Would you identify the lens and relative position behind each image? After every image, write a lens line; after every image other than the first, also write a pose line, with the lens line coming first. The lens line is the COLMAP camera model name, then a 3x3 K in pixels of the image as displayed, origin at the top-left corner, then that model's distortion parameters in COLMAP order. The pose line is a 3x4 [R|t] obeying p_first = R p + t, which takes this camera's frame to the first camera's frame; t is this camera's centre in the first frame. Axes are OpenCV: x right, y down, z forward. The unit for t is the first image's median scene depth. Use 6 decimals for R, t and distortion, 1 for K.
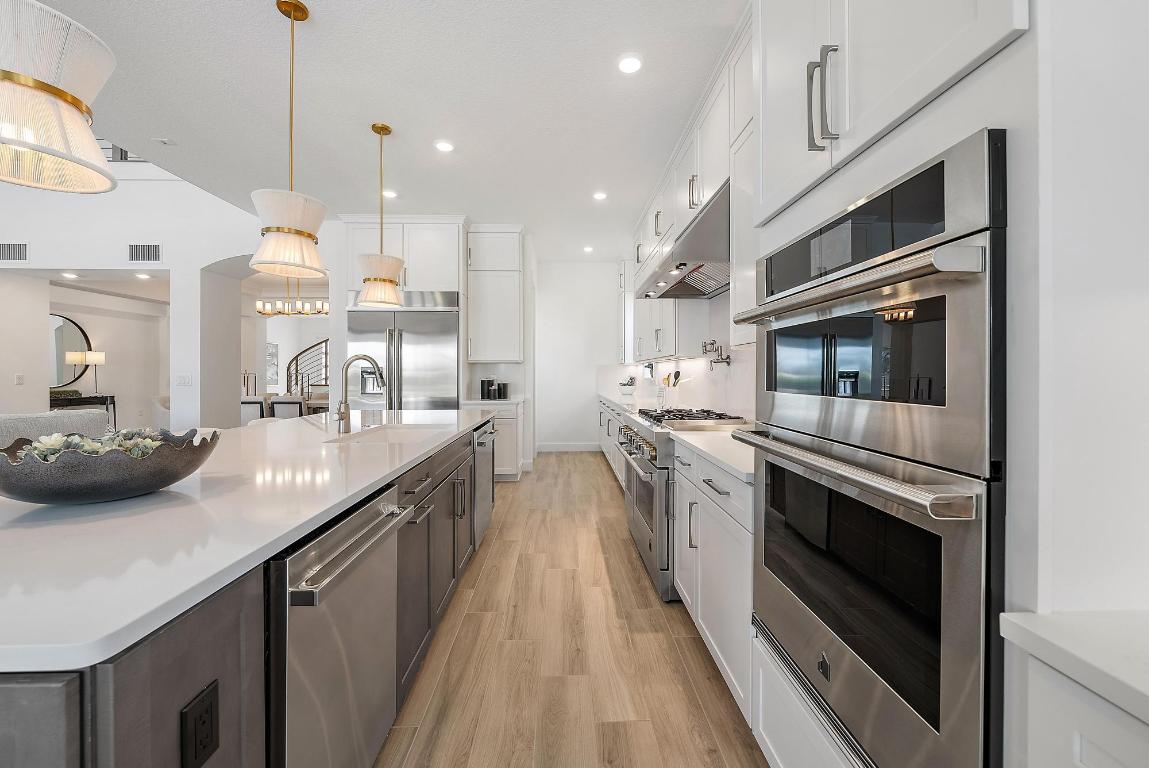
lens RADIAL K [[450.1, 0, 572.9], [0, 450.1, 376.2], [0, 0, 1]] dist [-0.001181, -0.000625]
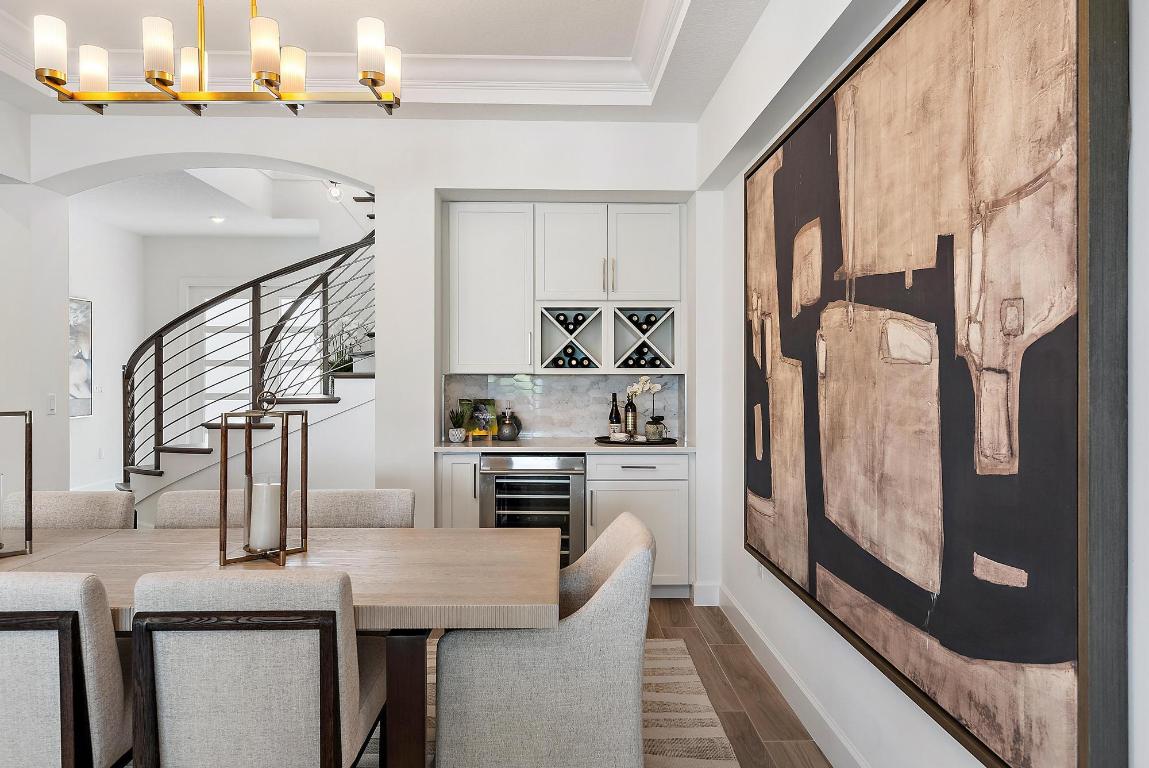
lens RADIAL K [[795.0, 0, 573.9], [0, 795.0, 388.6], [0, 0, 1]] dist [-0.002654, 0.000723]
pose [[0.999902, 0.004009, -0.013448, -0.522461], [-0.003860, 0.999931, 0.011122, -0.021211], [0.013491, -0.011069, 0.999848, 0.739527]]
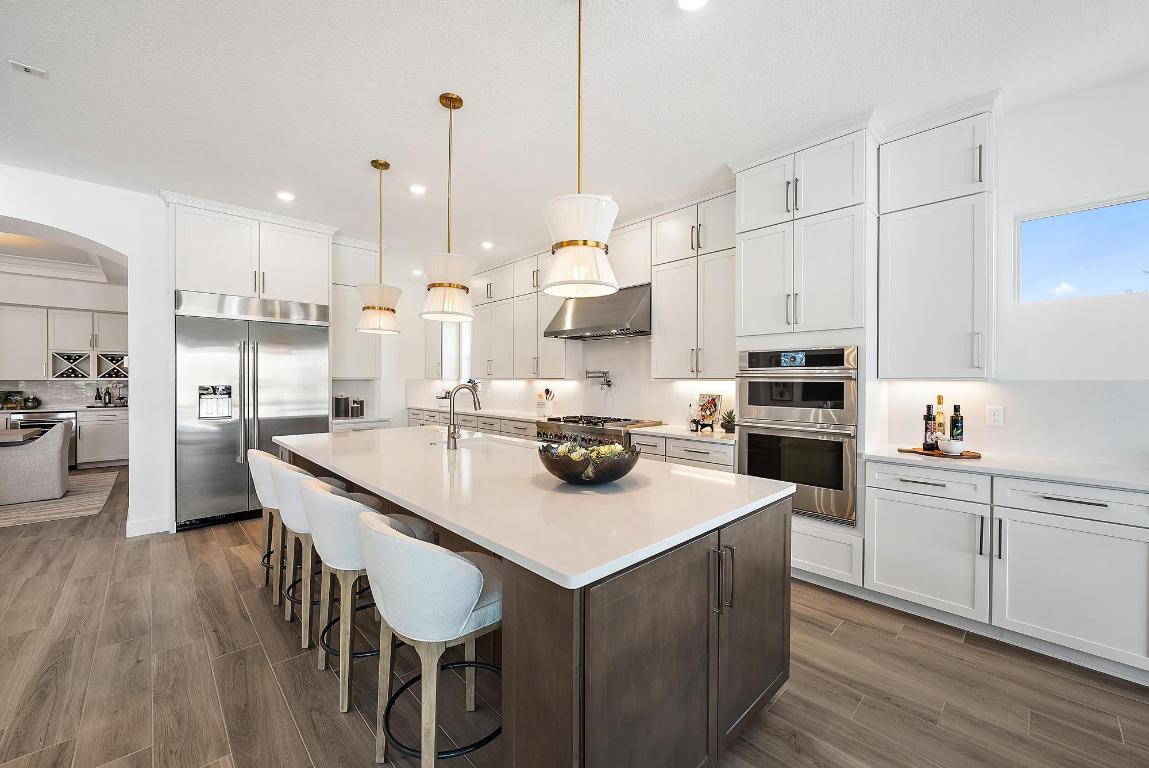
lens RADIAL K [[450.1, 0, 578.9], [0, 450.1, 379.5], [0, 0, 1]] dist [-0.001181, -0.000625]
pose [[0.733372, 0.002266, 0.679824, -0.384918], [0.002858, 0.999975, -0.006415, -0.018213], [-0.679822, 0.006648, 0.733347, -0.040276]]
